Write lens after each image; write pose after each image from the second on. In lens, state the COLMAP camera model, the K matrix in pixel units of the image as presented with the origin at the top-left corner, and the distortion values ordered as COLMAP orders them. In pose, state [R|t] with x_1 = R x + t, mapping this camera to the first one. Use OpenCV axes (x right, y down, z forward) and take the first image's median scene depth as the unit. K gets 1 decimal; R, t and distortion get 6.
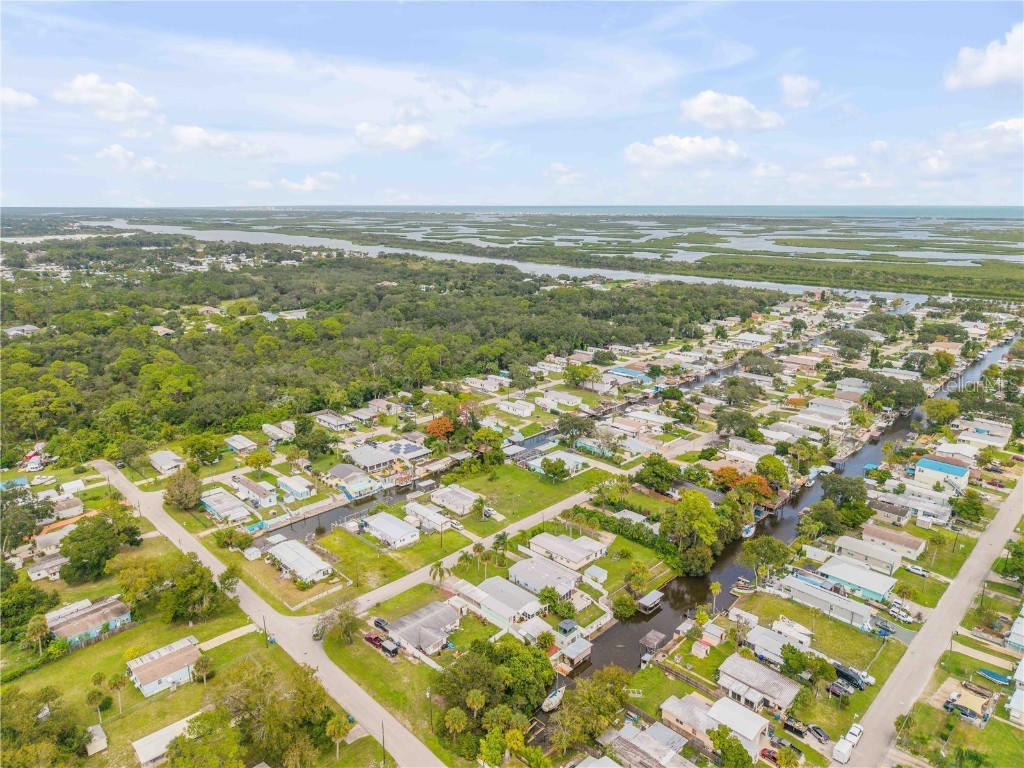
lens RADIAL K [[682.3, 0, 512.0], [0, 682.3, 384.0], [0, 0, 1]] dist [0.121188, -0.196731]
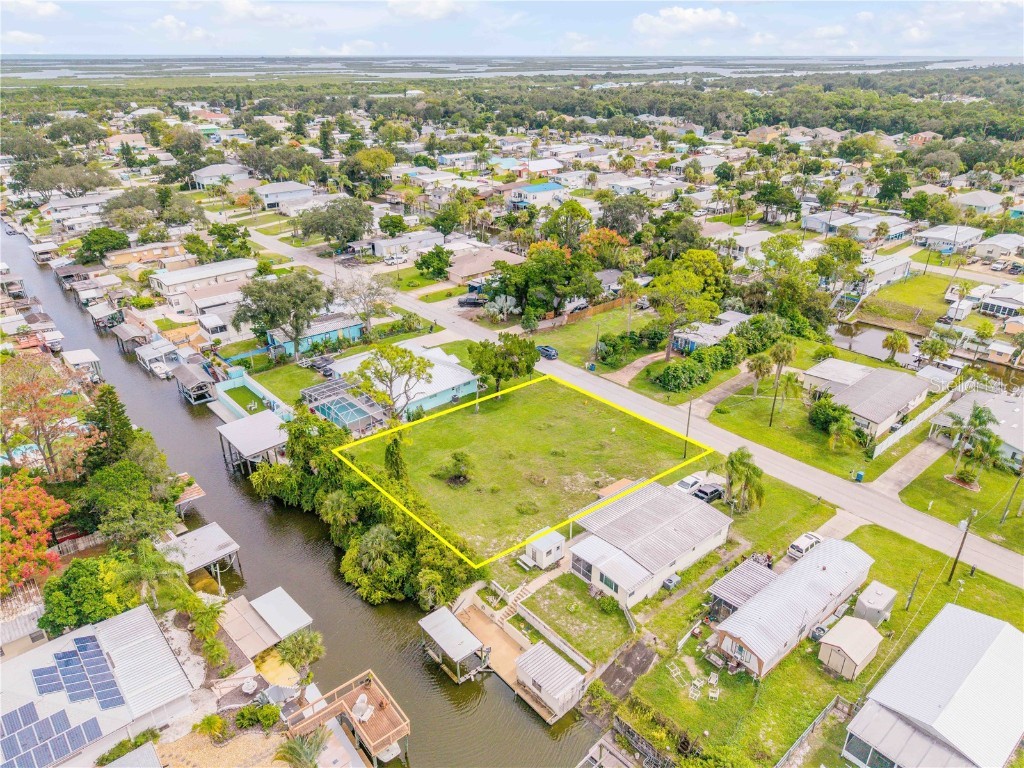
lens RADIAL K [[682.3, 0, 512.0], [0, 682.3, 384.0], [0, 0, 1]] dist [0.121188, -0.196731]
pose [[0.072944, -0.430244, 0.899761, -0.249378], [0.254367, 0.880354, 0.400343, -0.020877], [-0.964353, 0.199666, 0.173656, 0.749037]]
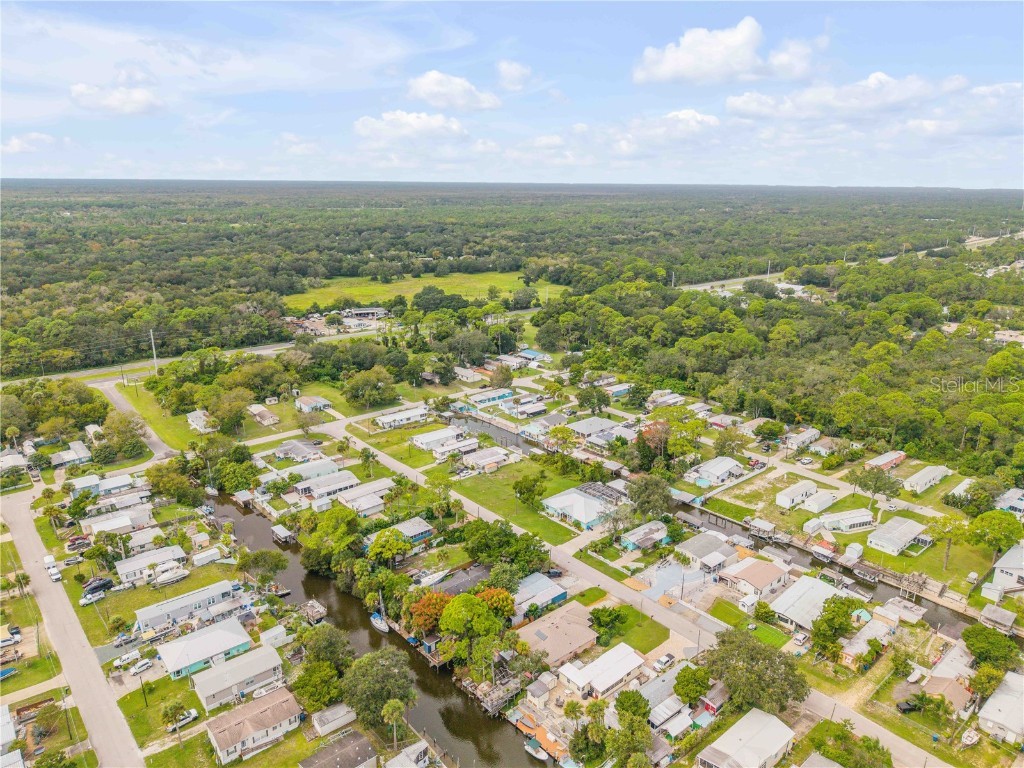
lens RADIAL K [[682.3, 0, 512.0], [0, 682.3, 384.0], [0, 0, 1]] dist [0.121188, -0.196731]
pose [[-0.074493, 0.282367, -0.956410, 0.697118], [-0.264081, 0.919249, 0.291964, -0.202186], [0.961619, 0.274319, 0.006090, 0.756071]]
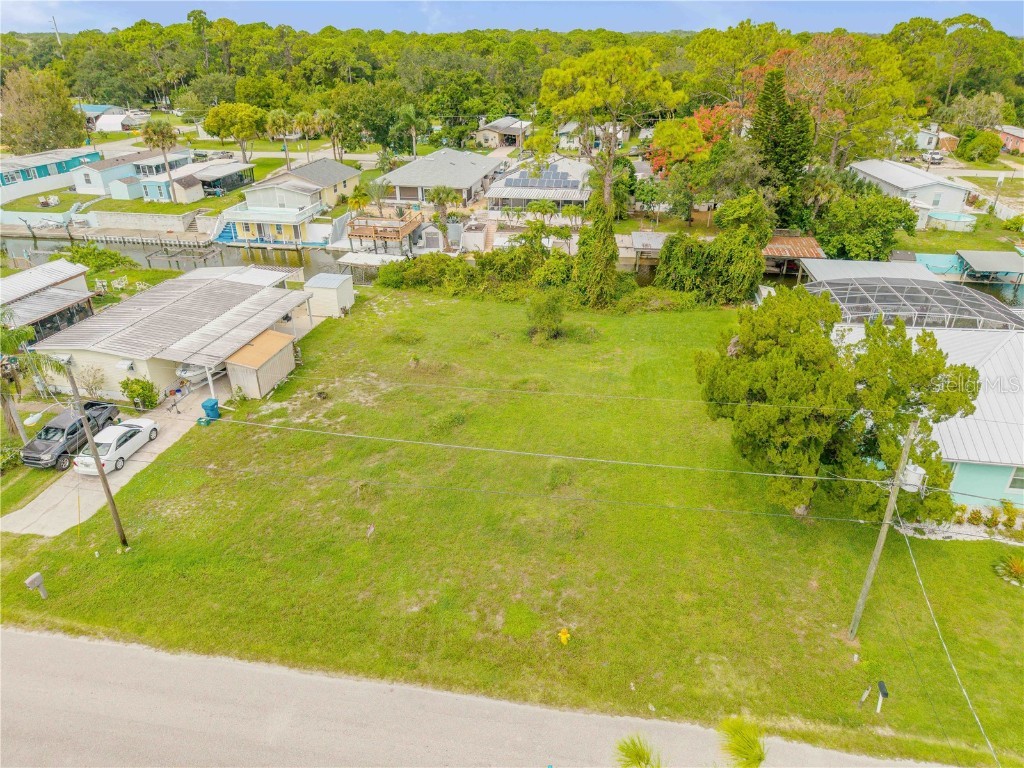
lens RADIAL K [[688.3, 0, 512.0], [0, 688.3, 384.0], [0, 0, 1]] dist [0.006841, -0.001670]
pose [[0.562741, 0.372679, -0.737856, 0.093426], [-0.211047, 0.927797, 0.307656, 0.078771], [0.799238, -0.017409, 0.600763, 0.721276]]
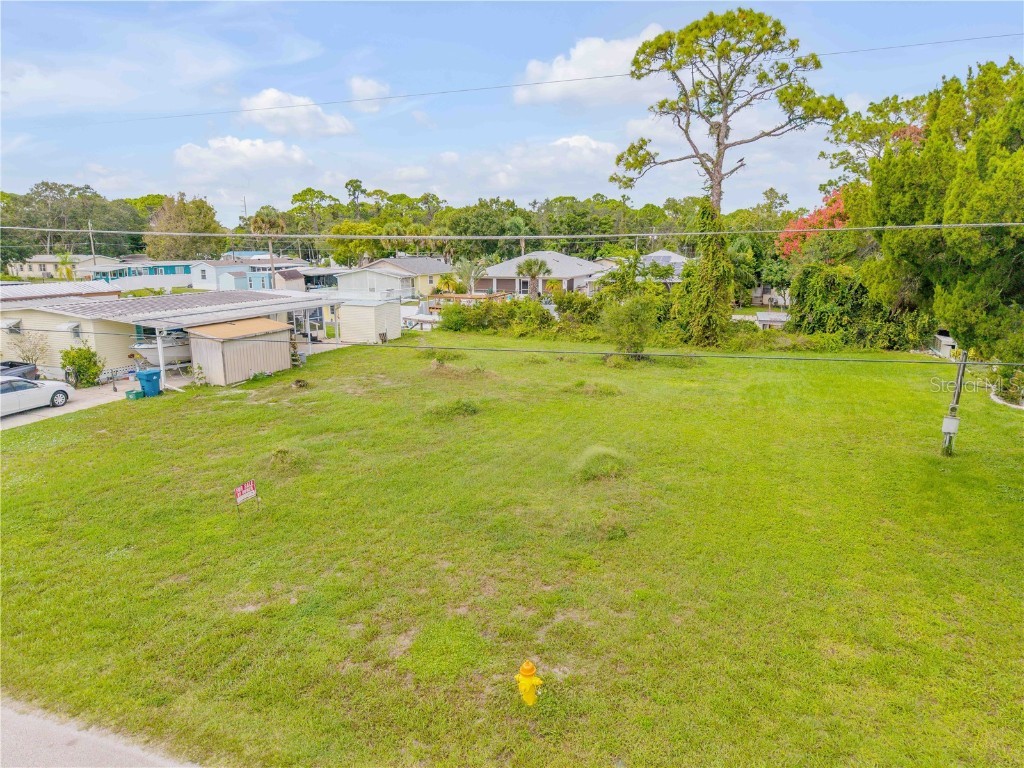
lens RADIAL K [[688.3, 0, 512.0], [0, 688.3, 384.0], [0, 0, 1]] dist [0.006841, -0.001670]
pose [[0.391628, 0.184504, -0.901435, 0.075421], [-0.232510, 0.967739, 0.097062, 0.112507], [0.890262, 0.171580, 0.421893, 0.756732]]
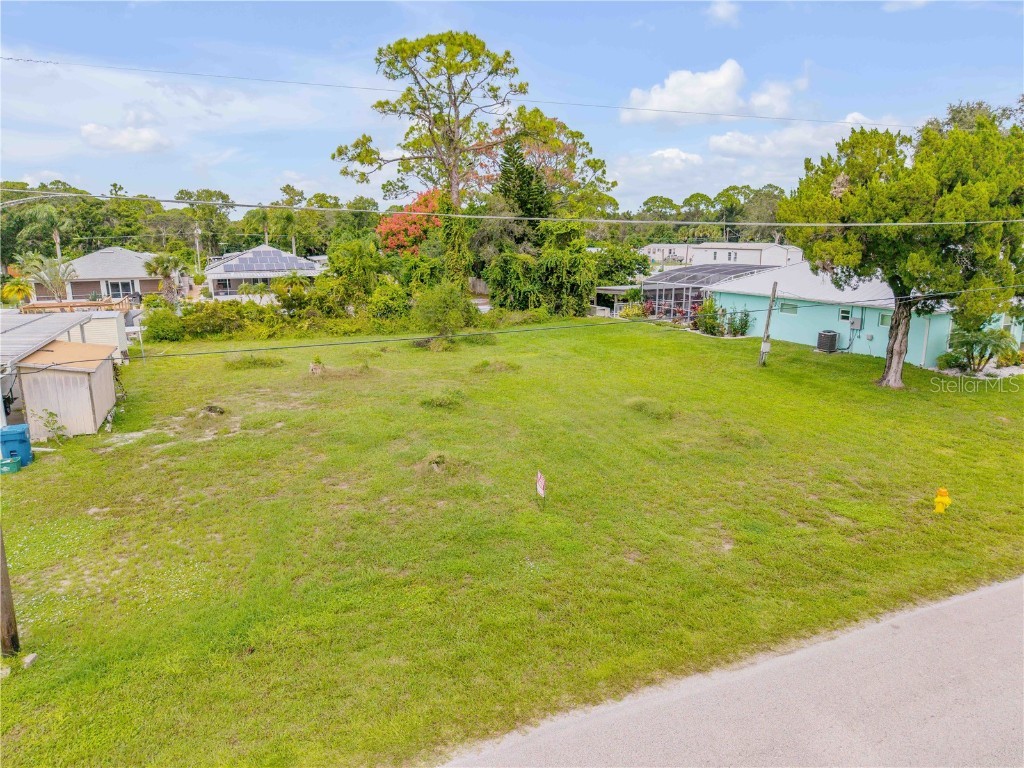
lens RADIAL K [[688.3, 0, 512.0], [0, 688.3, 384.0], [0, 0, 1]] dist [0.006841, -0.001670]
pose [[0.922985, 0.073834, -0.377686, 0.037473], [-0.090398, 0.995559, -0.026291, 0.124713], [0.374067, 0.058408, 0.925561, 0.711418]]
